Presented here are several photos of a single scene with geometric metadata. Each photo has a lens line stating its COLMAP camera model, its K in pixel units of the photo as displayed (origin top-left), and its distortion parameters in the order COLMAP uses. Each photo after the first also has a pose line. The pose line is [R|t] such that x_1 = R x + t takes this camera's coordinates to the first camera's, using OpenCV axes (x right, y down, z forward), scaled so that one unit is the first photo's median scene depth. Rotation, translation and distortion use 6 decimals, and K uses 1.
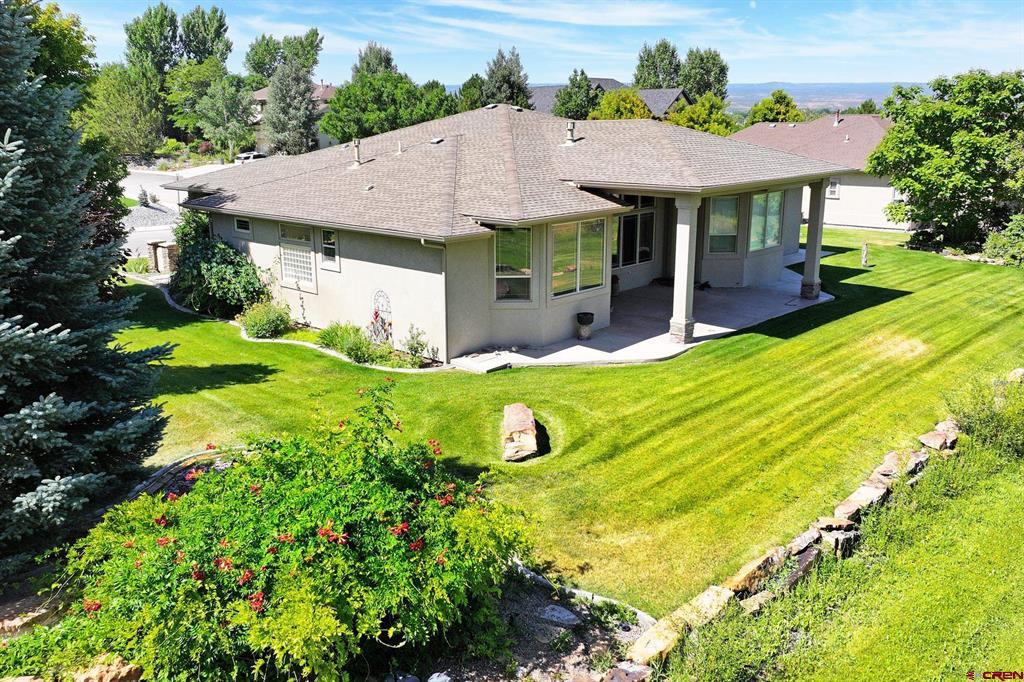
lens RADIAL K [[894.8, 0, 492.6], [0, 894.8, 343.3], [0, 0, 1]] dist [0.011217, -0.015565]
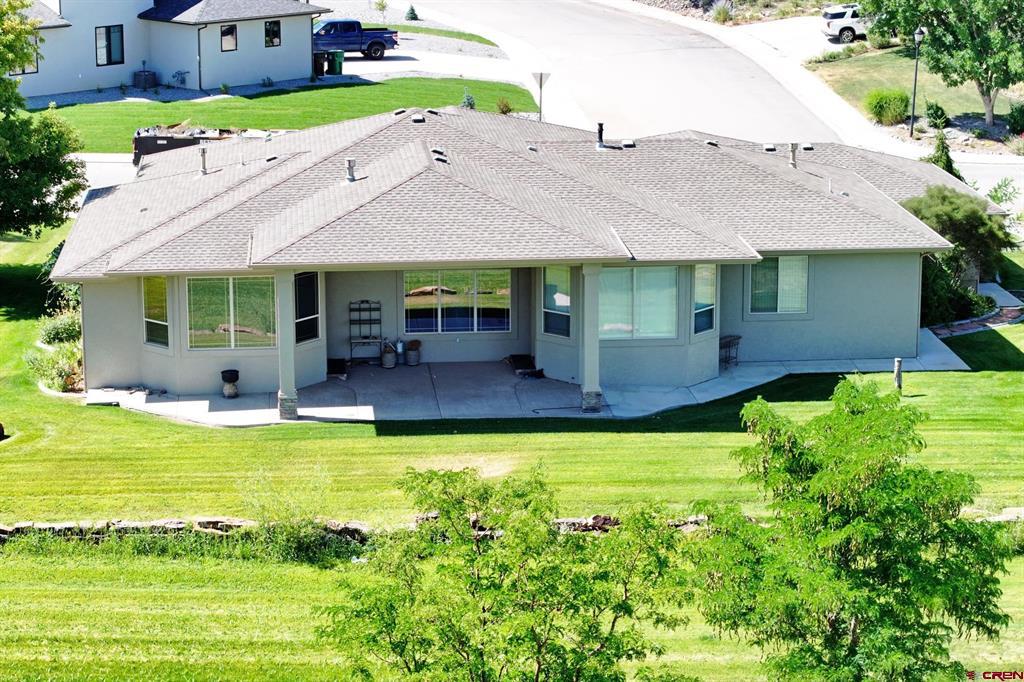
lens RADIAL K [[2566.3, 0, 512.0], [0, 2566.3, 341.0], [0, 0, 1]] dist [-0.240365, 0.782044]
pose [[0.755618, 0.155383, -0.636316, 2.136186], [-0.171897, 0.984447, 0.036267, -0.223266], [0.632055, 0.081977, 0.770576, -0.944966]]
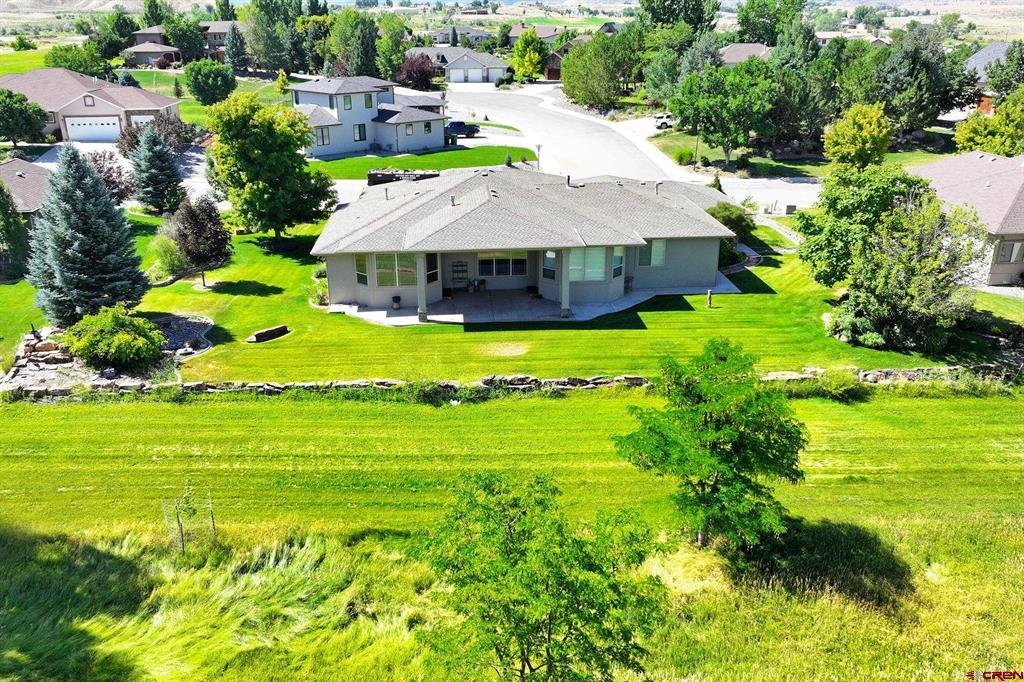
lens RADIAL K [[894.8, 0, 492.6], [0, 894.8, 343.3], [0, 0, 1]] dist [0.011217, -0.015565]
pose [[0.732635, 0.235917, -0.638427, 1.652333], [-0.169860, 0.971701, 0.164147, -0.314590], [0.659086, -0.011817, 0.751975, -0.404661]]
